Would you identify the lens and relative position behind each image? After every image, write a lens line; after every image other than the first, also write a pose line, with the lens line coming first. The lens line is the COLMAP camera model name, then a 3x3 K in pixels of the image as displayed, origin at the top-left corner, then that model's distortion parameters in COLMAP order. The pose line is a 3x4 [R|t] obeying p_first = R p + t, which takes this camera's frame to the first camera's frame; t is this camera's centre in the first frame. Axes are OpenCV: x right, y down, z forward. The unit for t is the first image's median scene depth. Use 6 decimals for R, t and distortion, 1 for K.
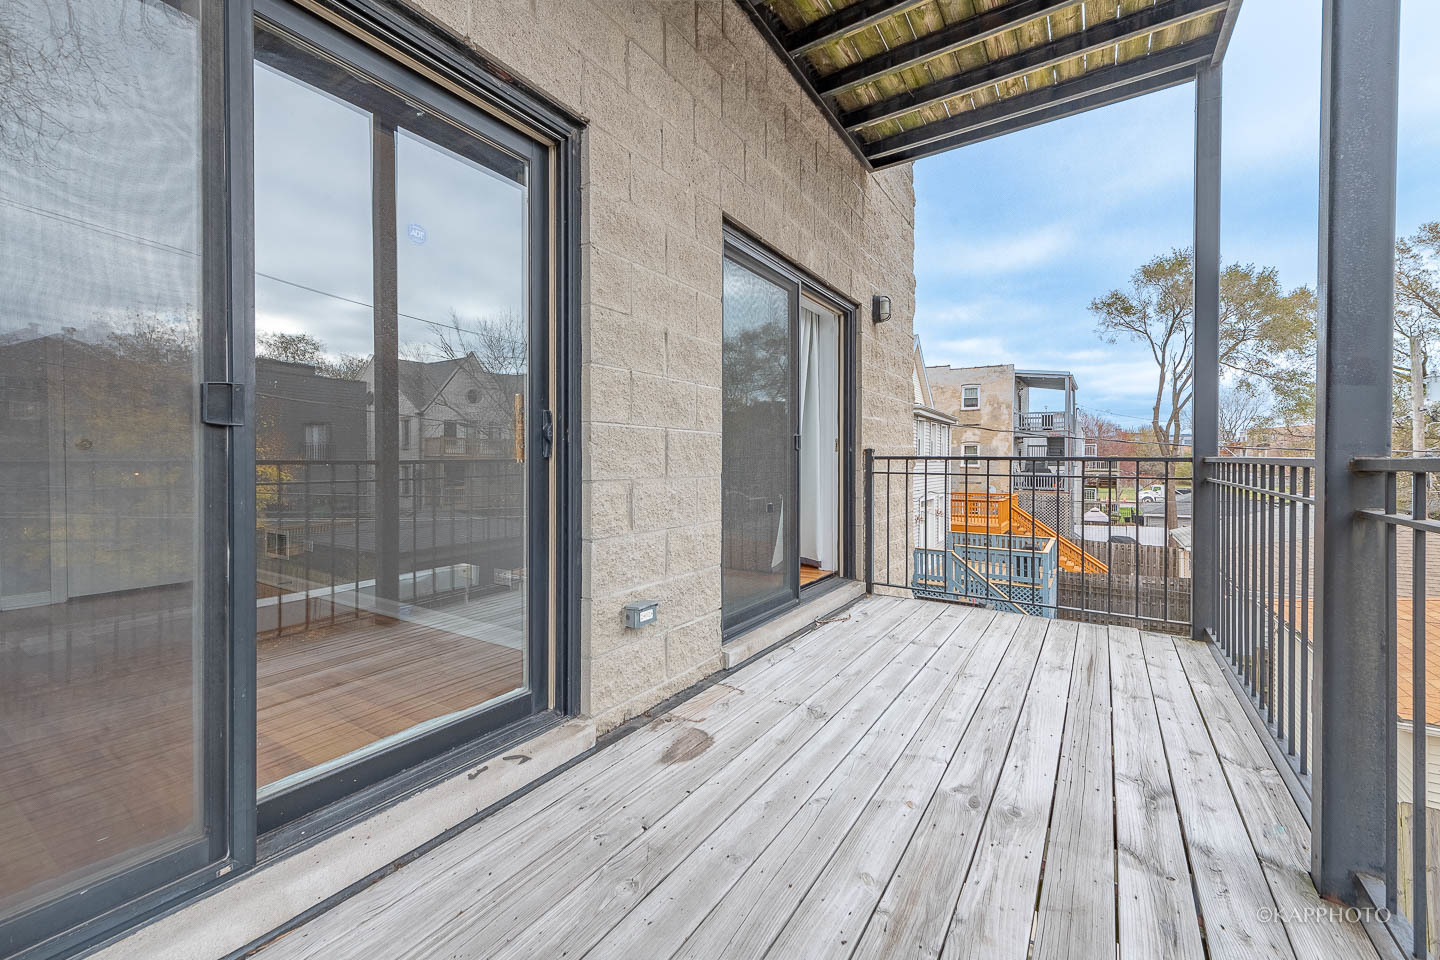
lens RADIAL K [[571.1, 0, 732.6], [0, 571.1, 470.4], [0, 0, 1]] dist [0.003818, -0.000243]
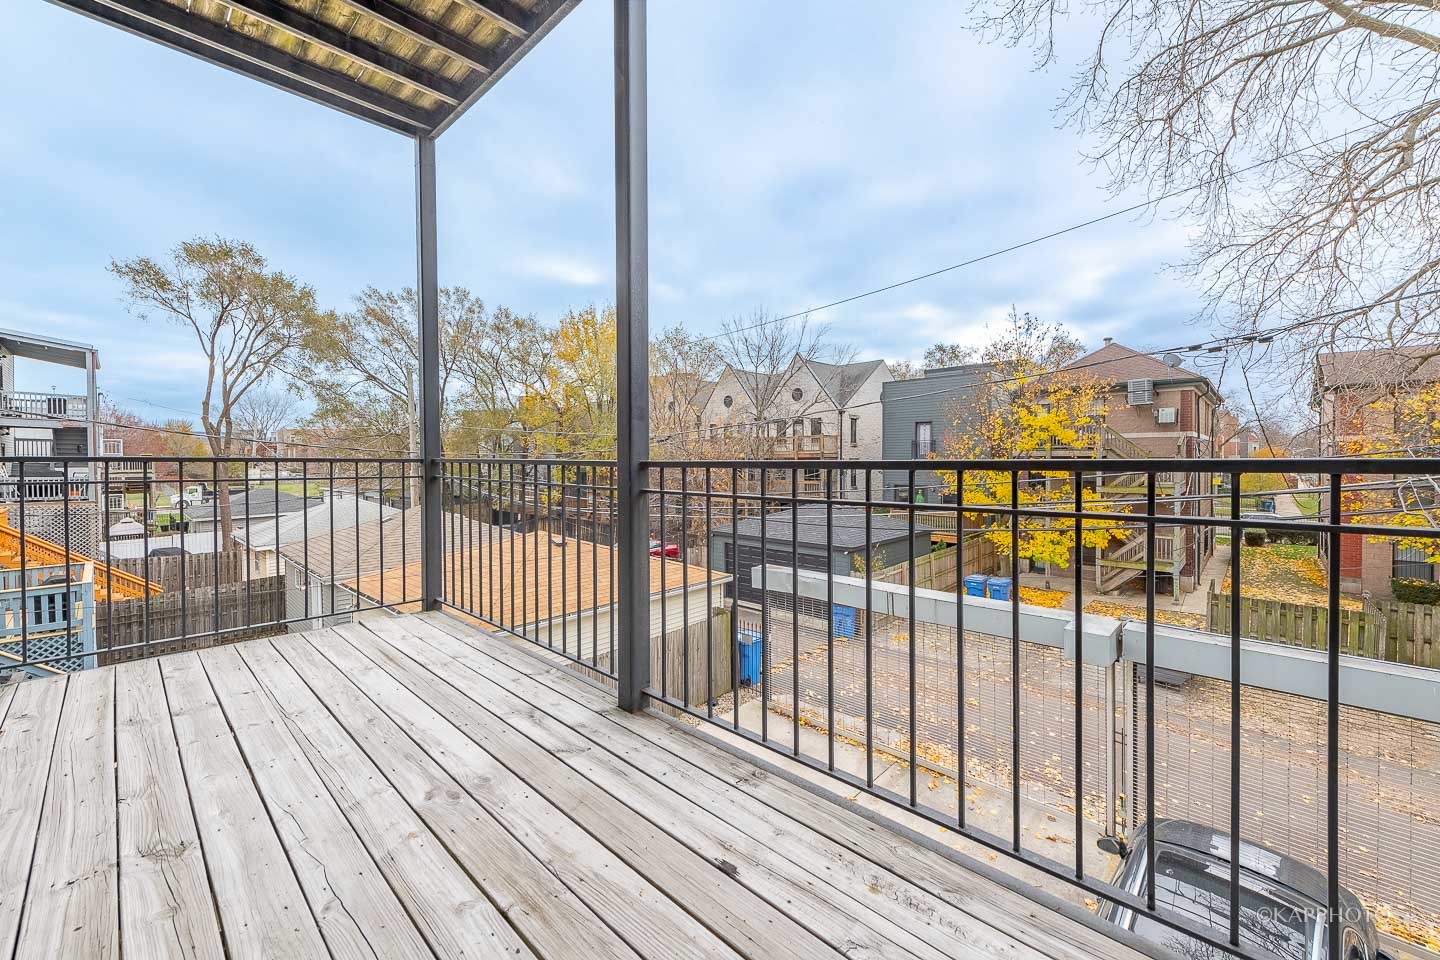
lens RADIAL K [[571.1, 0, 732.6], [0, 571.1, 470.4], [0, 0, 1]] dist [0.003818, -0.000243]
pose [[0.170838, -0.021853, 0.985057, -0.482689], [0.019744, 0.999629, 0.018752, -0.014333], [-0.985101, 0.016246, 0.171207, 0.307907]]
